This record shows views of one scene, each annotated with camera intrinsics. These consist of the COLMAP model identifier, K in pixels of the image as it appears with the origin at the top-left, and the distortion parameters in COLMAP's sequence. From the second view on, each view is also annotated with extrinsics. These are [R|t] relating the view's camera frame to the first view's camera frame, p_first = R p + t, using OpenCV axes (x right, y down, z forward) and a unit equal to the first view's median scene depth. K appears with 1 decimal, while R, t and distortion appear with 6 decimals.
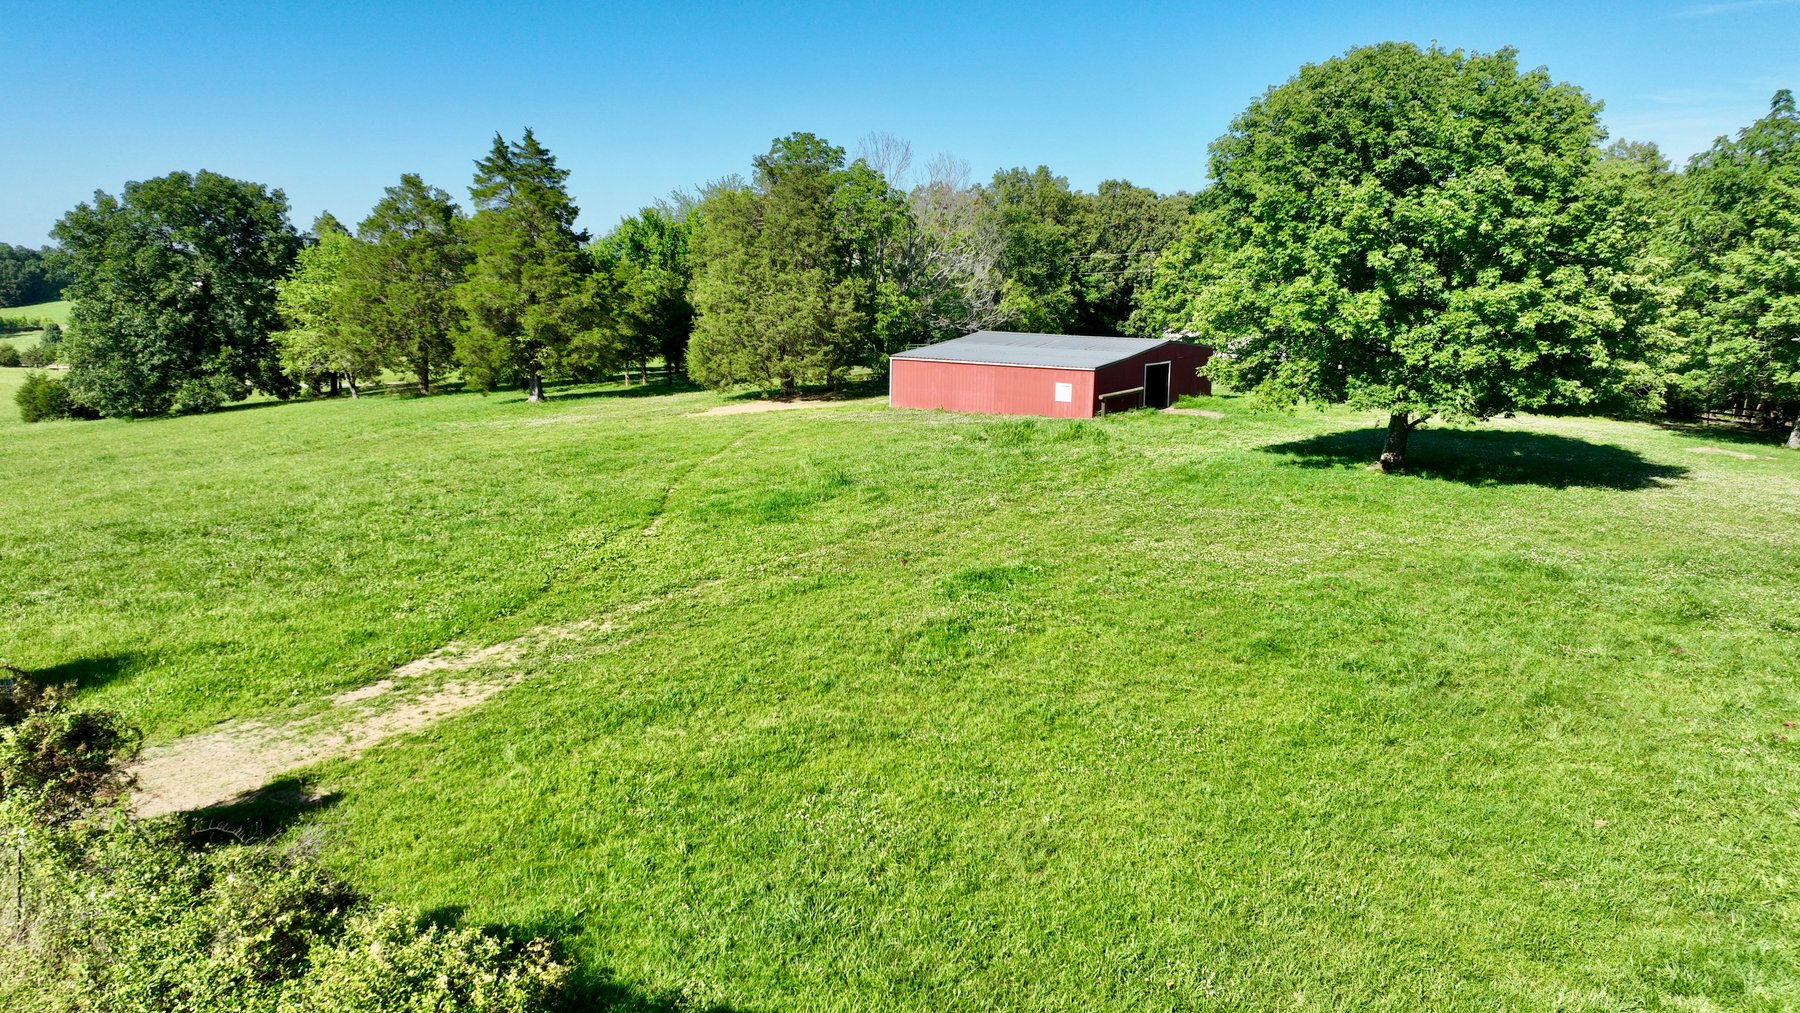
lens RADIAL K [[1261.7, 0, 907.8], [0, 1261.7, 498.5], [0, 0, 1]] dist [-0.005960, 0.018007]
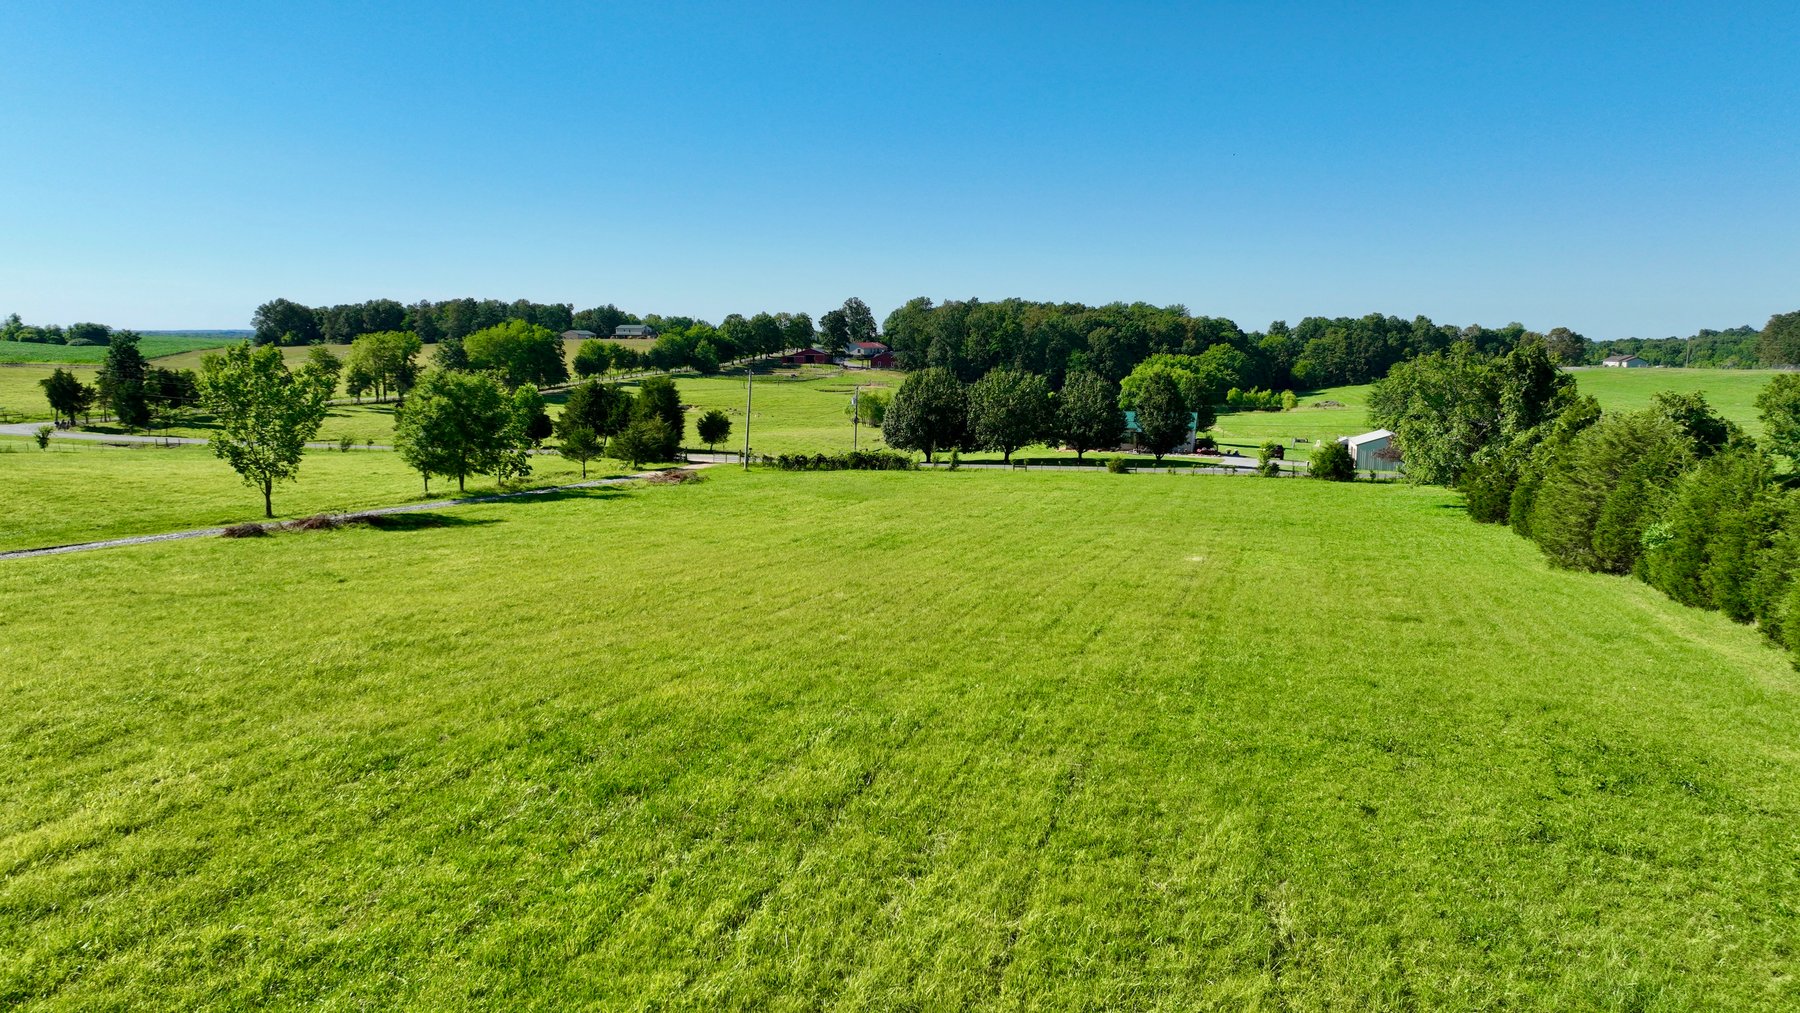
lens RADIAL K [[1261.7, 0, 906.4], [0, 1261.7, 507.0], [0, 0, 1]] dist [-0.005960, 0.018007]
pose [[0.424548, 0.117019, -0.897812, -0.484186], [-0.173922, 0.983686, 0.045969, -0.517215], [0.888544, 0.136633, 0.437974, 3.366646]]
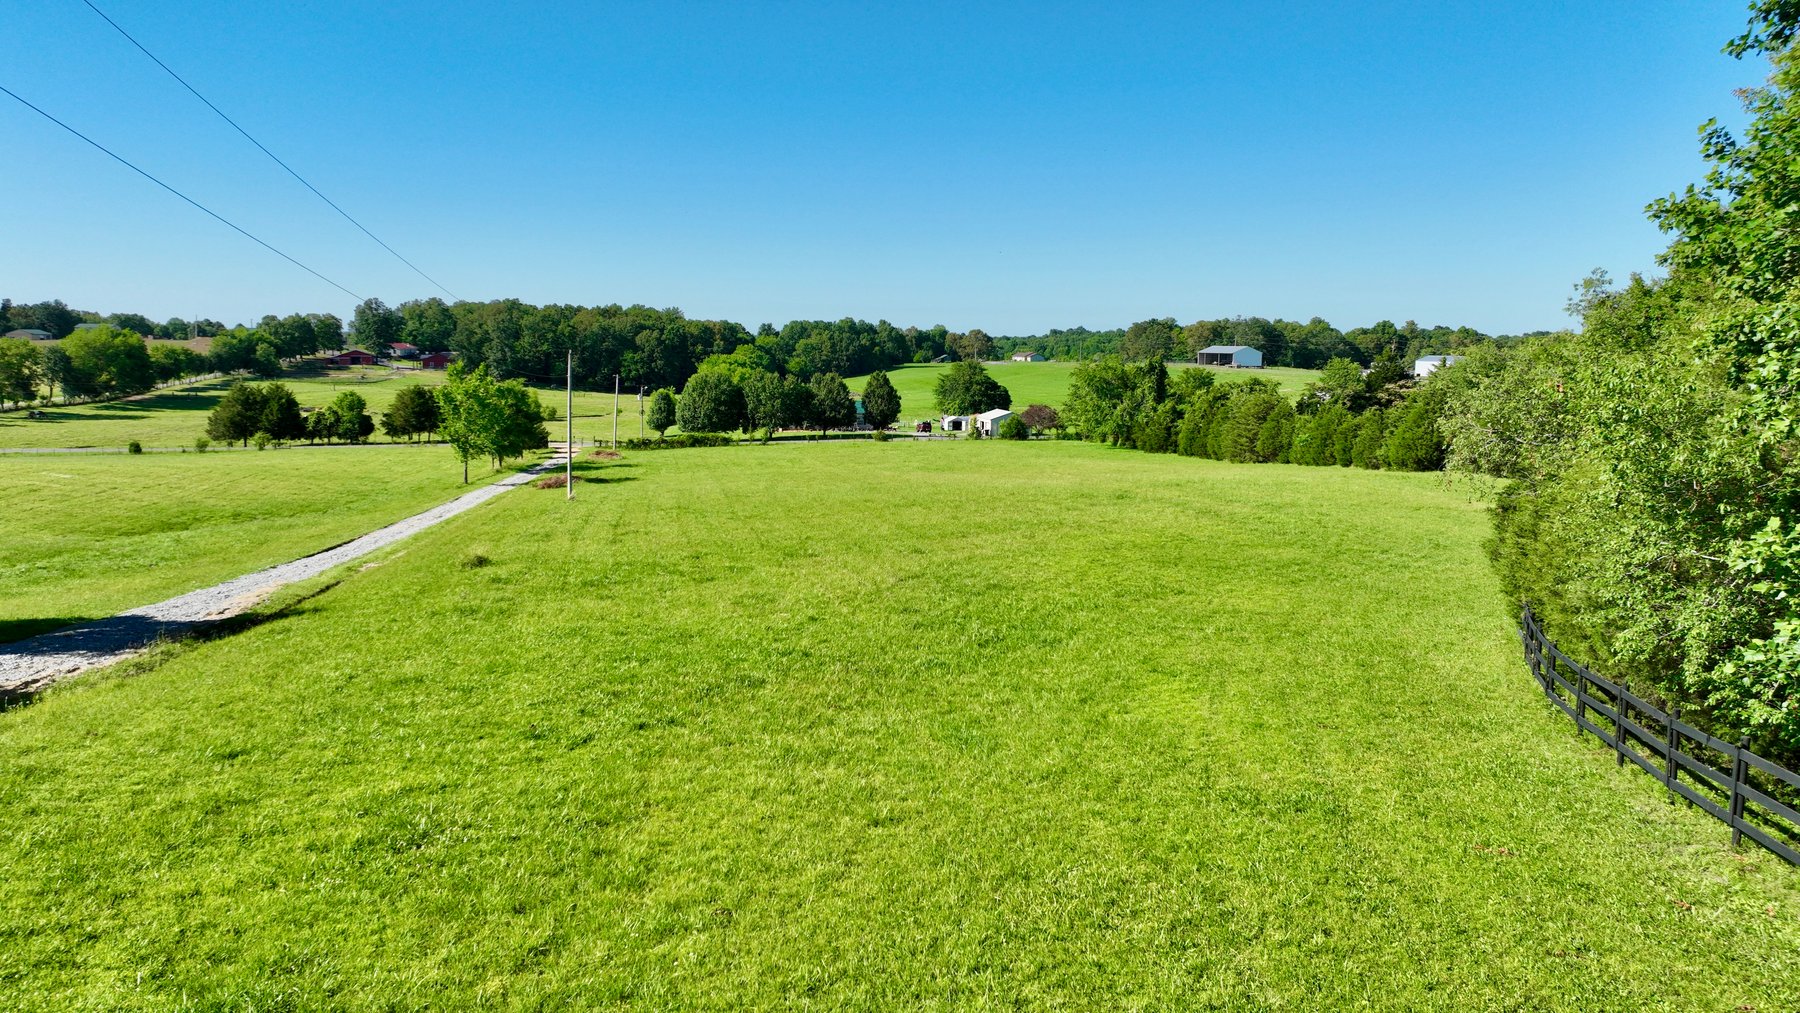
lens RADIAL K [[1261.7, 0, 908.6], [0, 1261.7, 504.0], [0, 0, 1]] dist [-0.005960, 0.018007]
pose [[0.786120, 0.081081, -0.612733, -0.263261], [-0.119118, 0.992648, -0.021472, -0.325213], [0.606487, 0.089868, 0.789998, 2.188957]]
